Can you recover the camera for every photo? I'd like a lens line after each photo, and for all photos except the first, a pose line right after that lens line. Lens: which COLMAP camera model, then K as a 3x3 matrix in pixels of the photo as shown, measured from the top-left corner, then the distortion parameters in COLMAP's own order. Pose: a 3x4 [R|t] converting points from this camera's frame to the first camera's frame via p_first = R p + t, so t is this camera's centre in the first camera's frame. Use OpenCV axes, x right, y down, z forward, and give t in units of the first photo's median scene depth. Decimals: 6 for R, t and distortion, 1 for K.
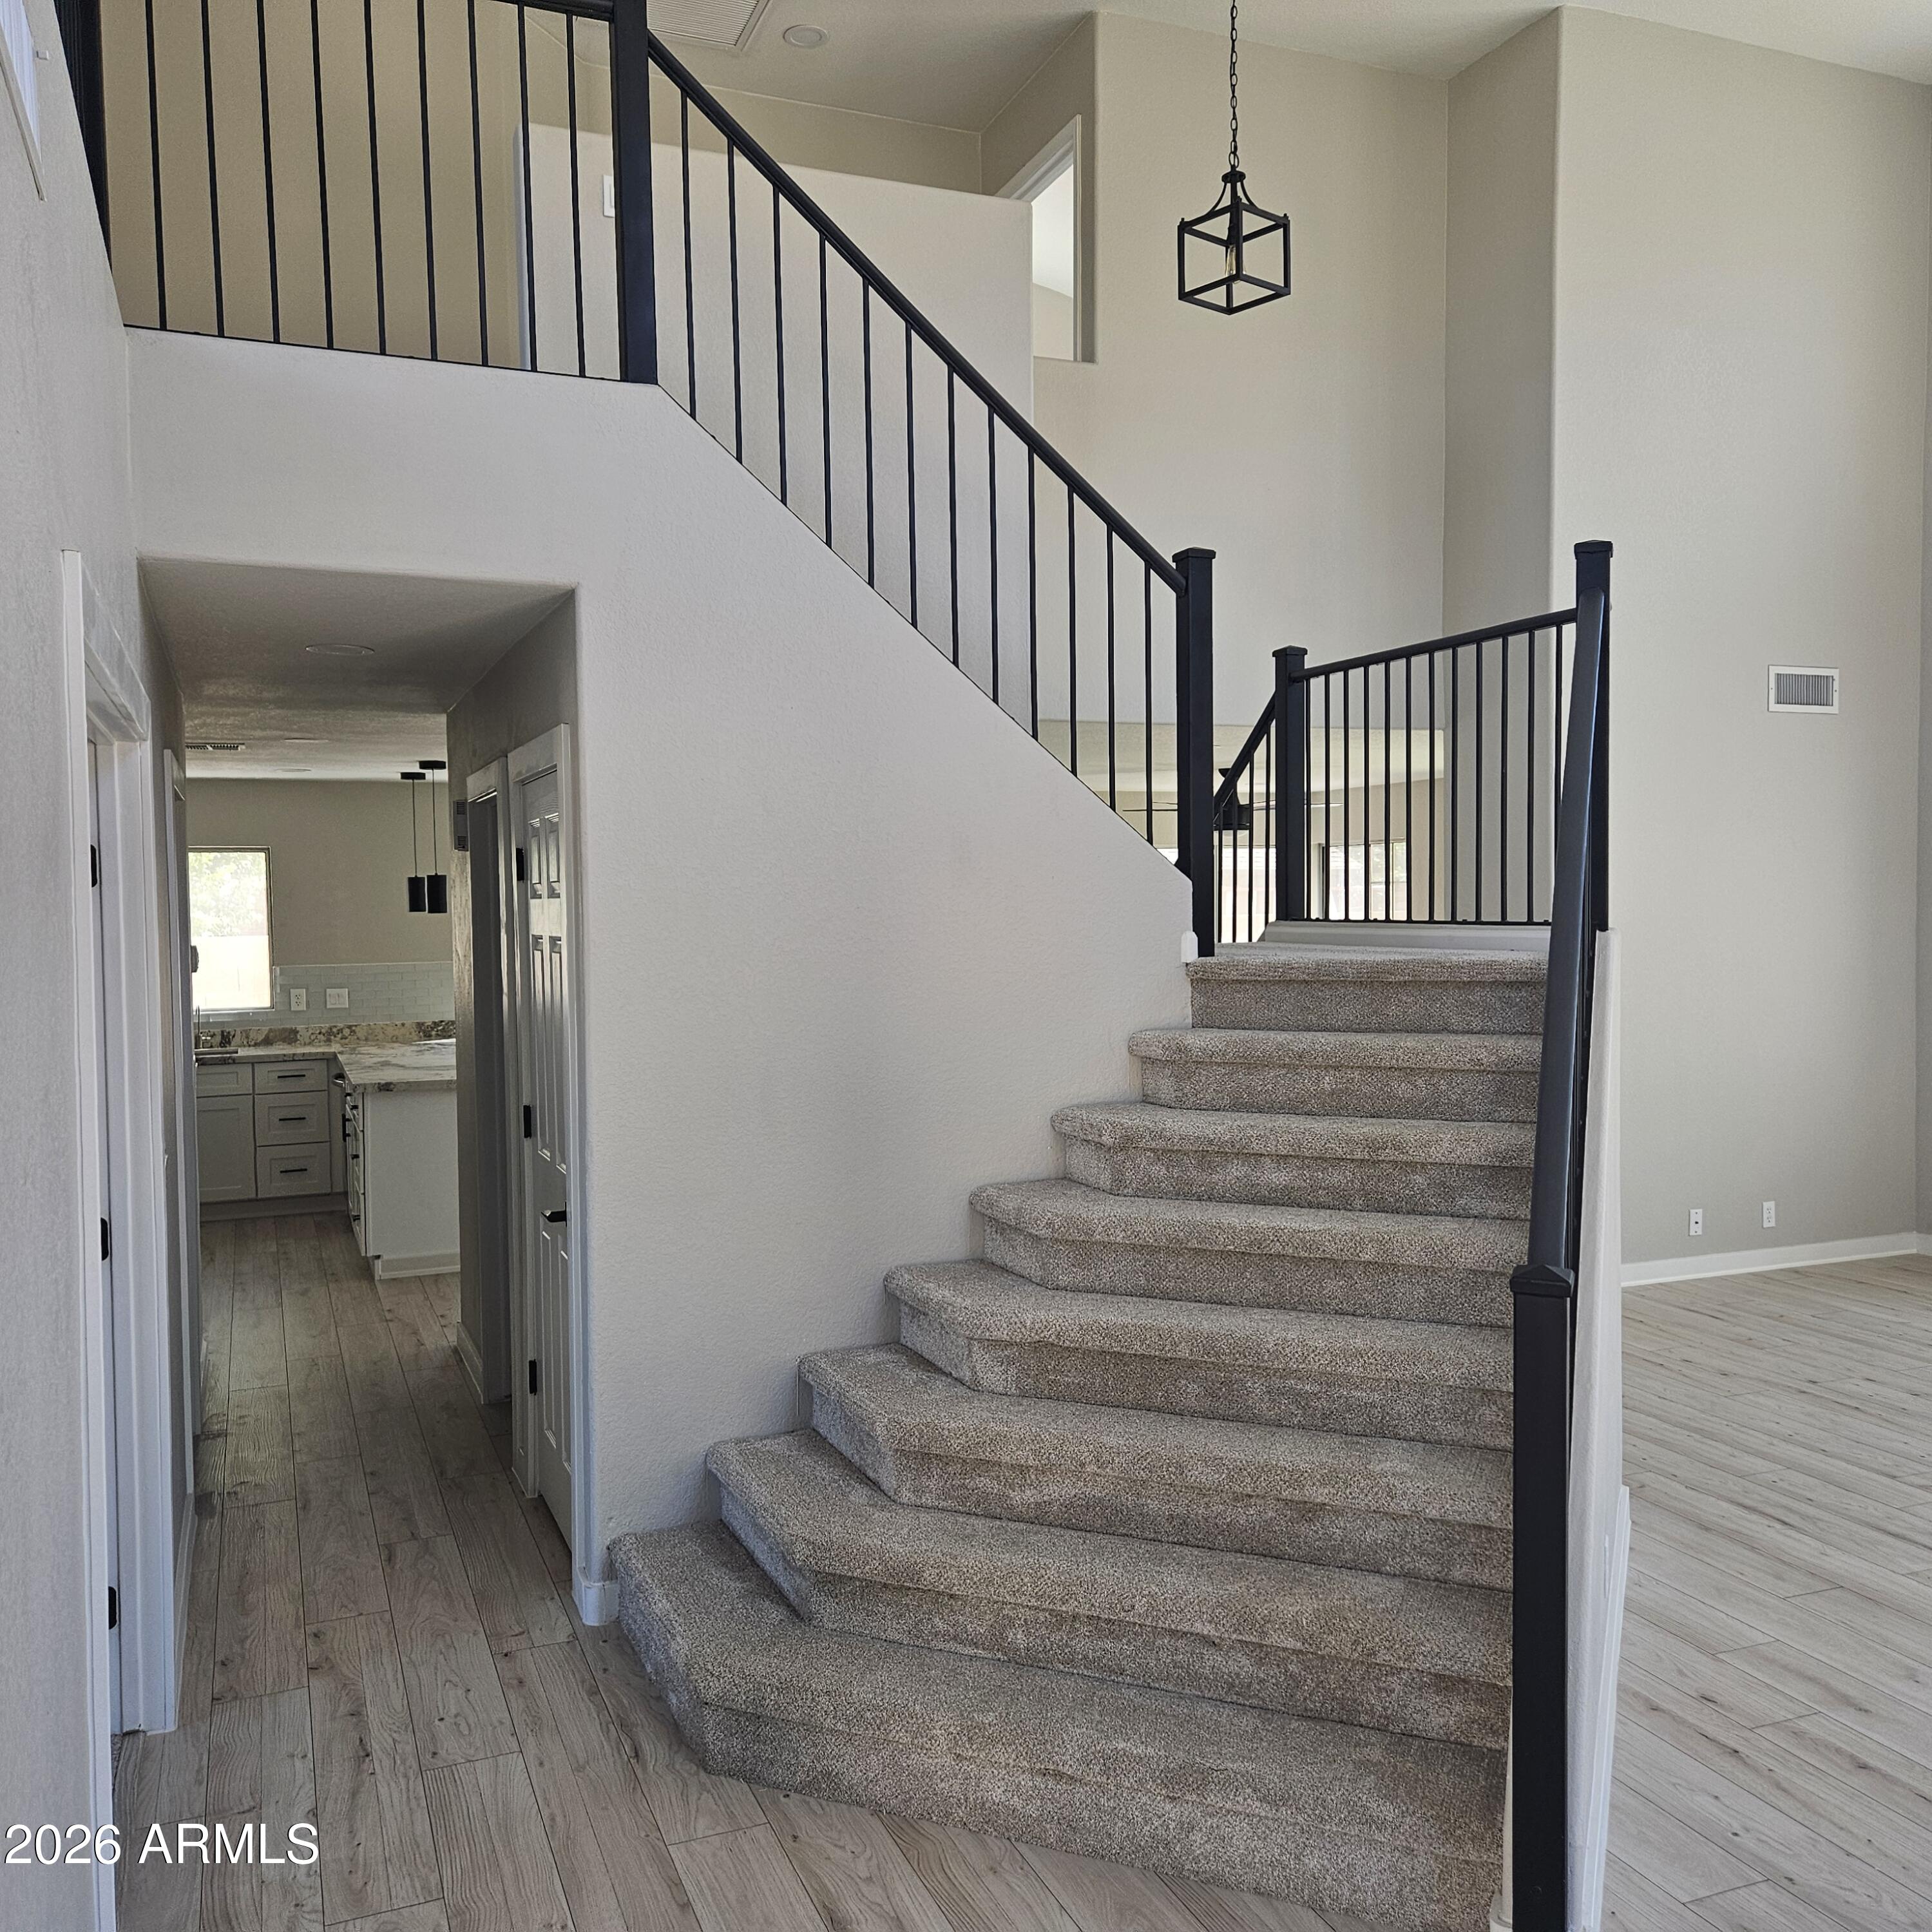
lens RADIAL K [[1706.1, 0, 961.7], [0, 1706.1, 972.1], [0, 0, 1]] dist [0.068299, -0.040865]
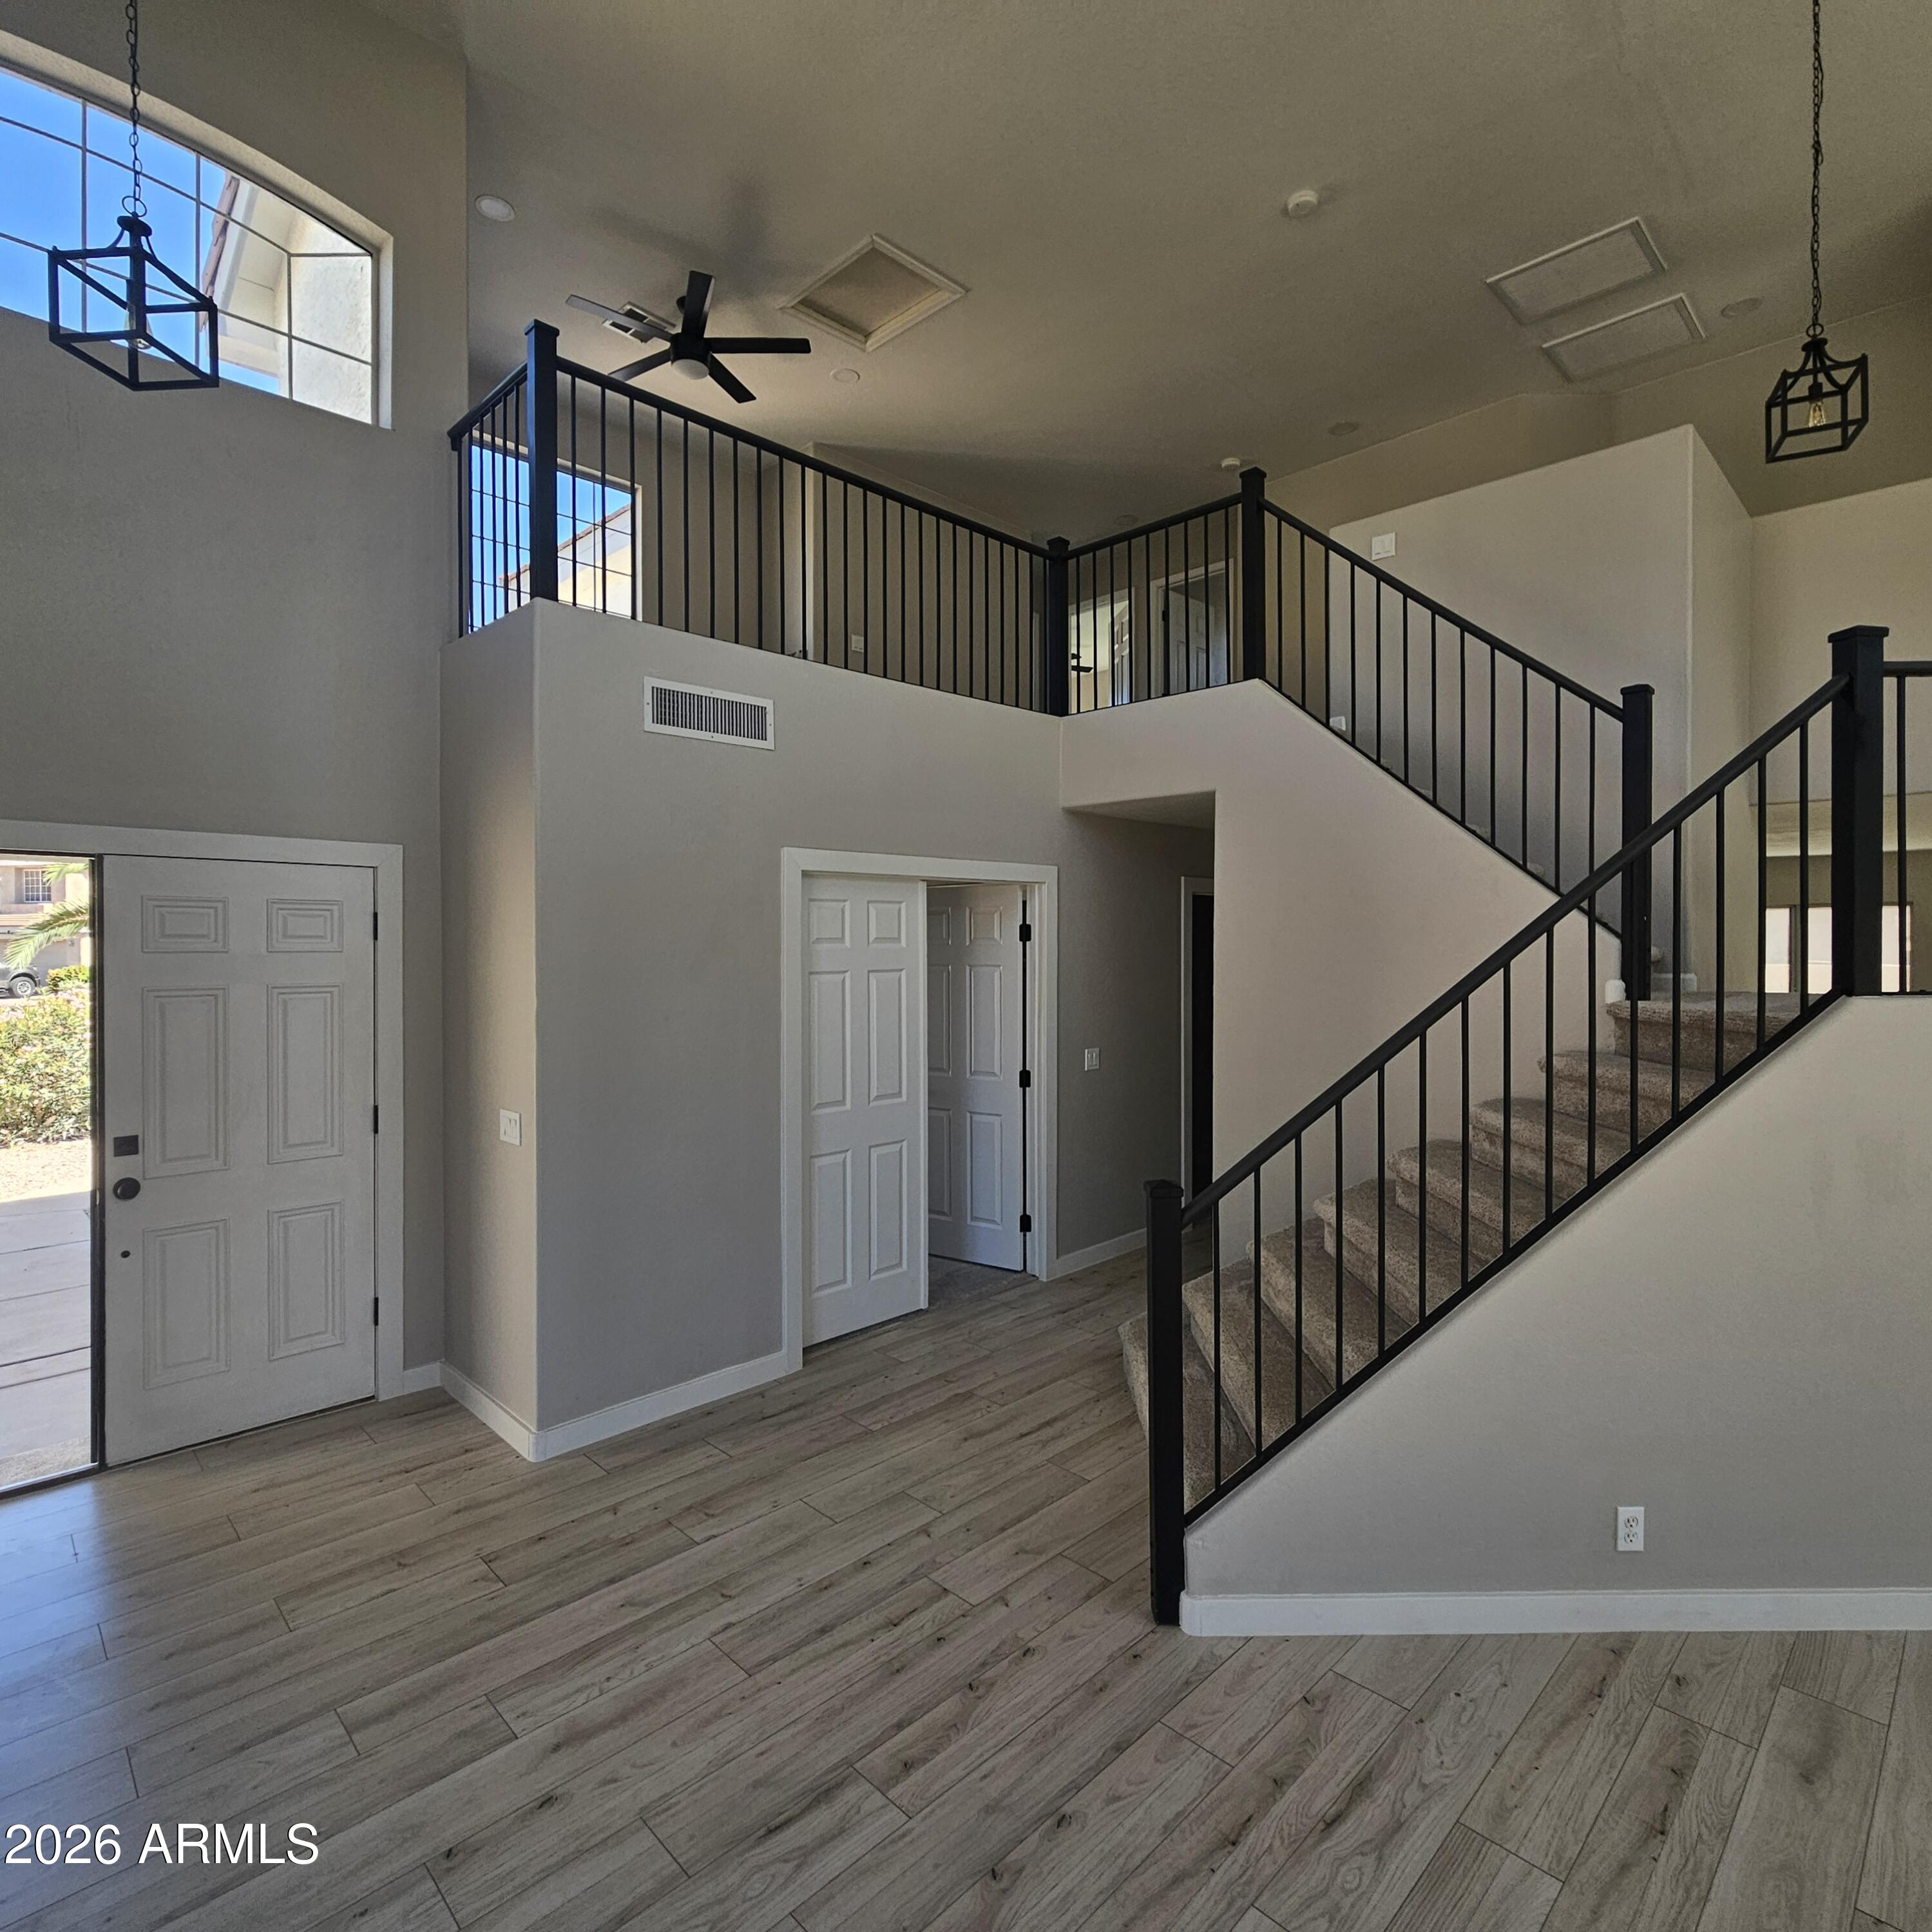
lens RADIAL K [[1044.1, 0, 960.5], [0, 1044.1, 962.2], [0, 0, 1]] dist [0.002593, -0.002246]
pose [[0.376906, 0.025358, -0.925904, 0.568648], [-0.036533, 0.999254, 0.012495, -0.023776], [0.925531, 0.029117, 0.377551, 0.199824]]
